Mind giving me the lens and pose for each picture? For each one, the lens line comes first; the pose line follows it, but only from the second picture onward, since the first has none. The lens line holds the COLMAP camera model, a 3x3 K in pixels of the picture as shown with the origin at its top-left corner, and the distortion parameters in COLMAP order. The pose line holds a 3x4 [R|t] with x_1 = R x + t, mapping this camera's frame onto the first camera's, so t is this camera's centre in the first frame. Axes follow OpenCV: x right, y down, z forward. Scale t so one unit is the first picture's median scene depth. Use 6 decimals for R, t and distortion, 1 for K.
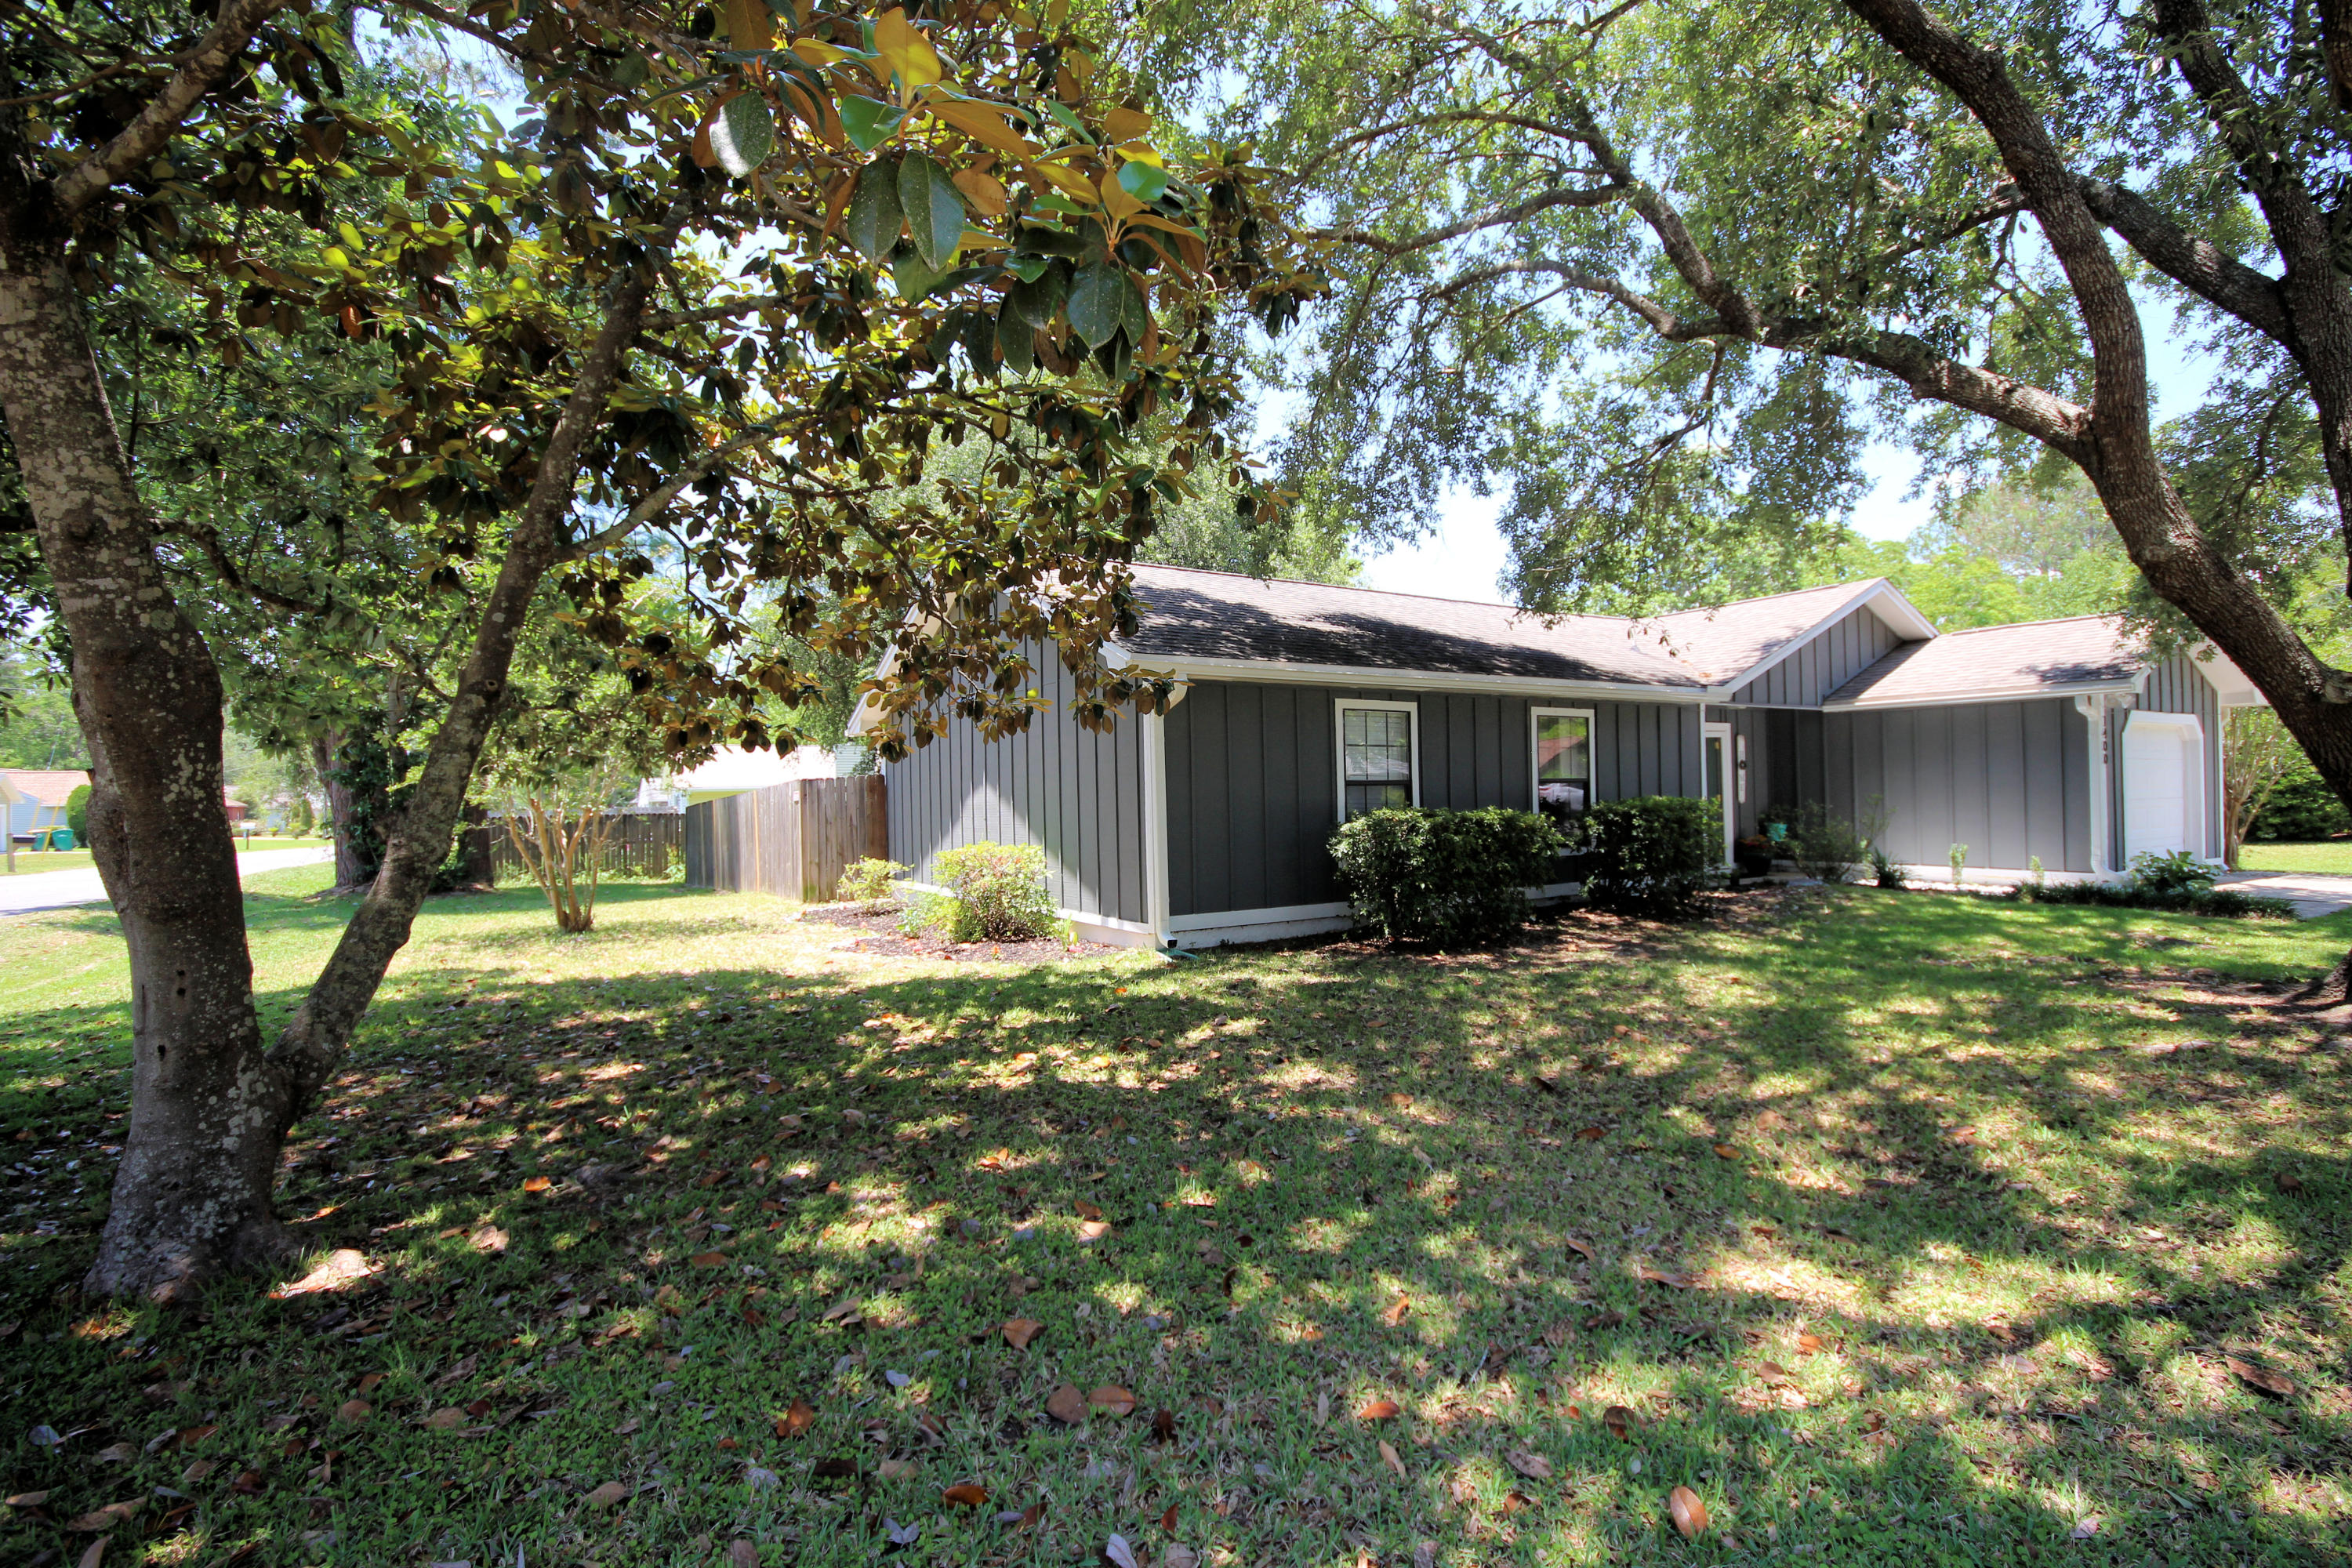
lens RADIAL K [[1098.4, 0, 1176.0], [0, 1098.4, 784.0], [0, 0, 1]] dist [0.018715, -0.009462]
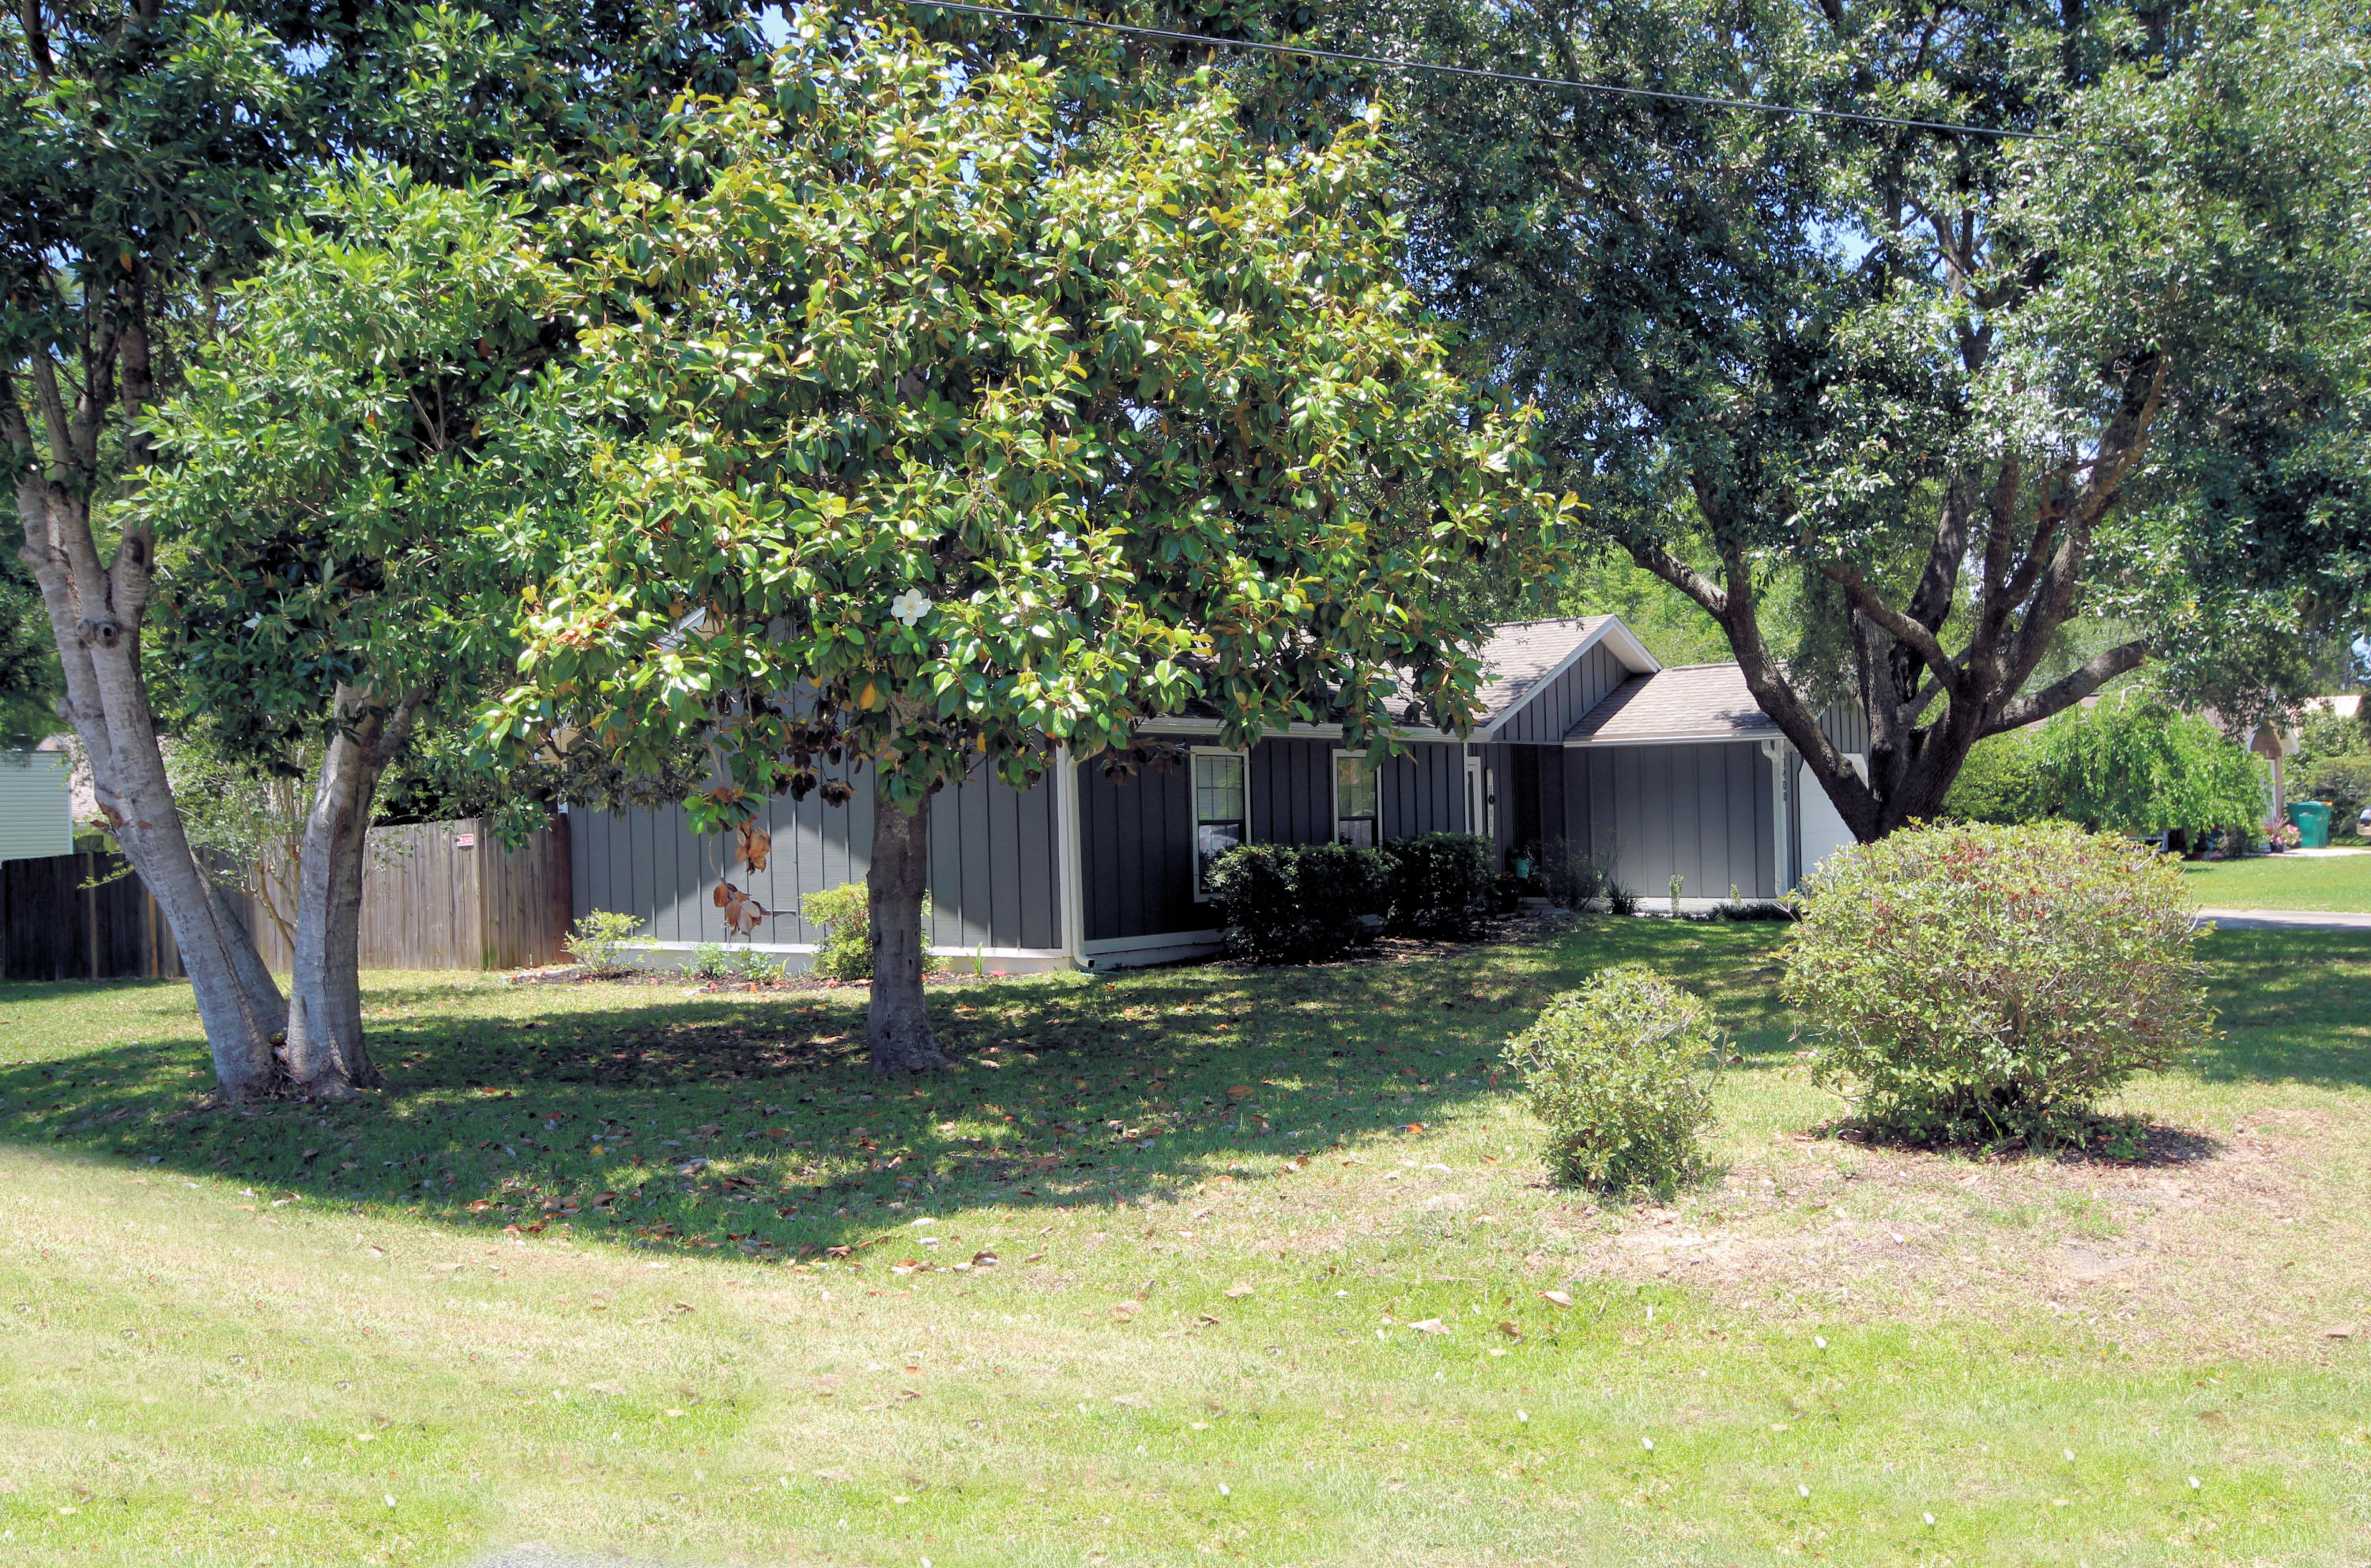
lens RADIAL K [[2230.9, 0, 1177.3], [0, 2230.9, 824.9], [0, 0, 1]] dist [0.128227, -0.000595]
pose [[0.928537, -0.005627, 0.371198, -0.647353], [0.003275, 0.999970, 0.006967, -0.013034], [-0.371226, -0.005253, 0.928528, -0.991465]]
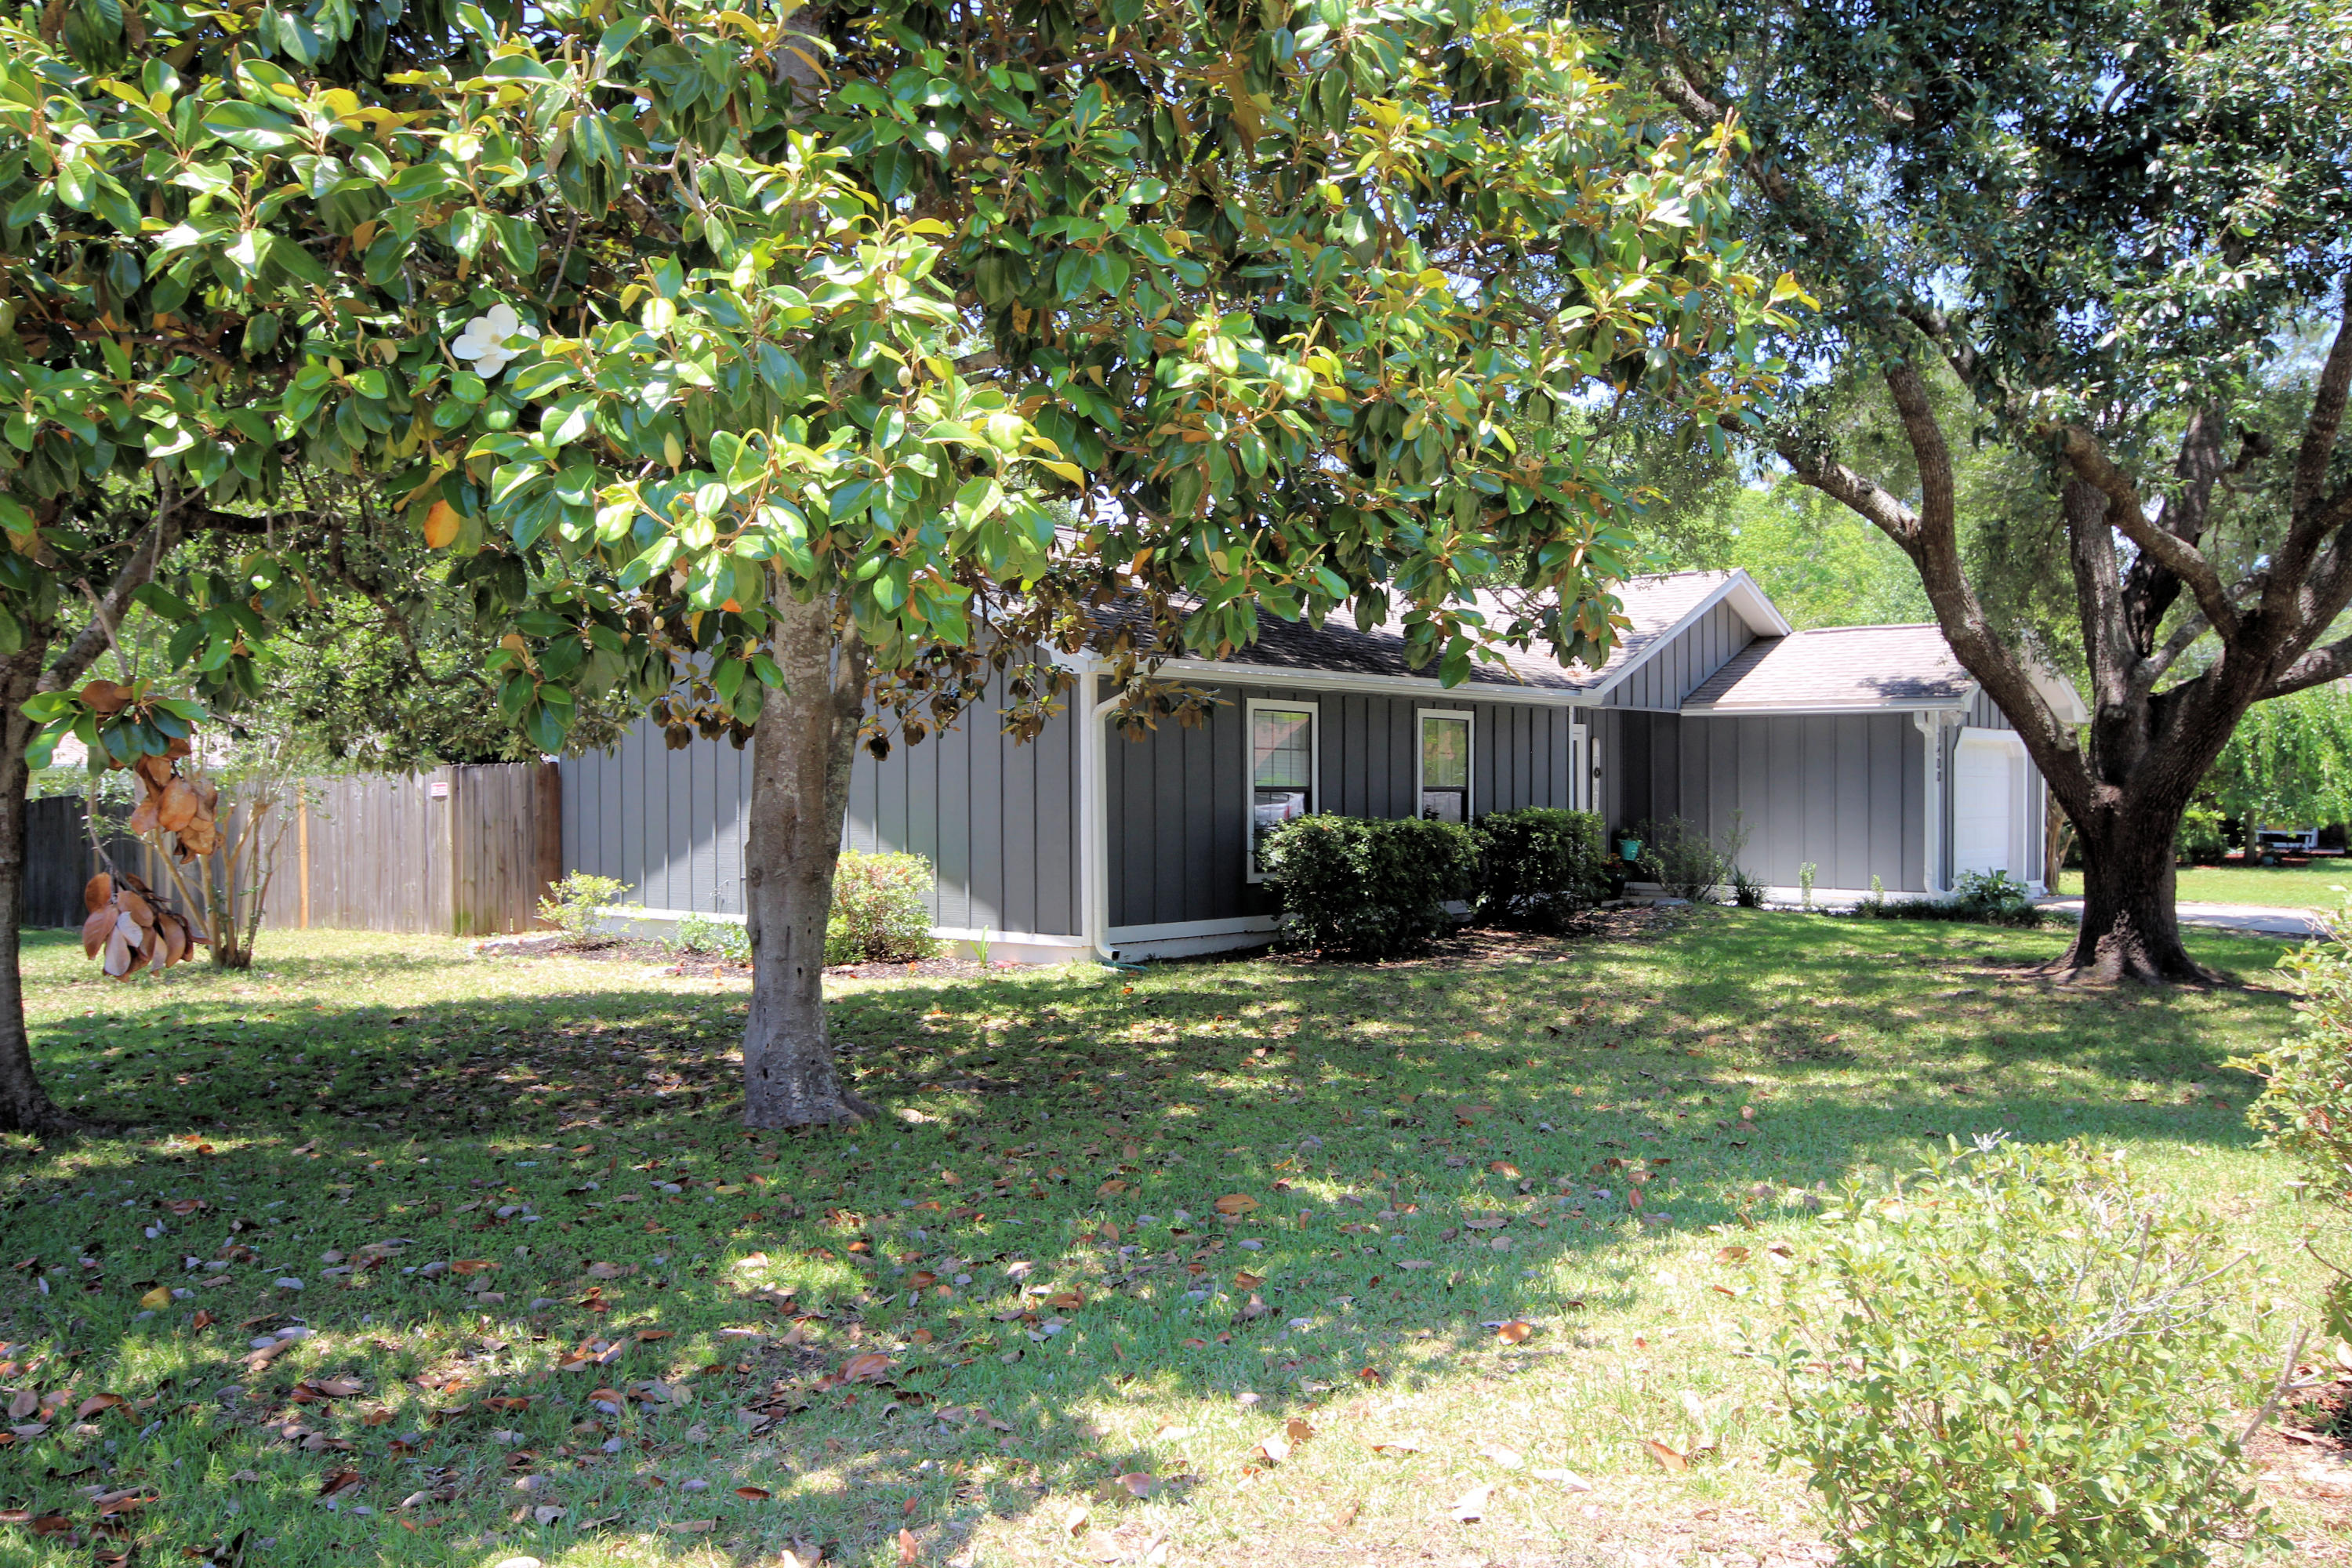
lens RADIAL K [[1981.3, 0, 1176.0], [0, 1981.3, 784.0], [0, 0, 1]] dist [0.086963, 0.004043]
pose [[0.948584, 0.018987, 0.315955, -0.411967], [-0.020845, 0.999780, 0.002503, -0.007188], [-0.315838, -0.008960, 0.948771, -0.535672]]
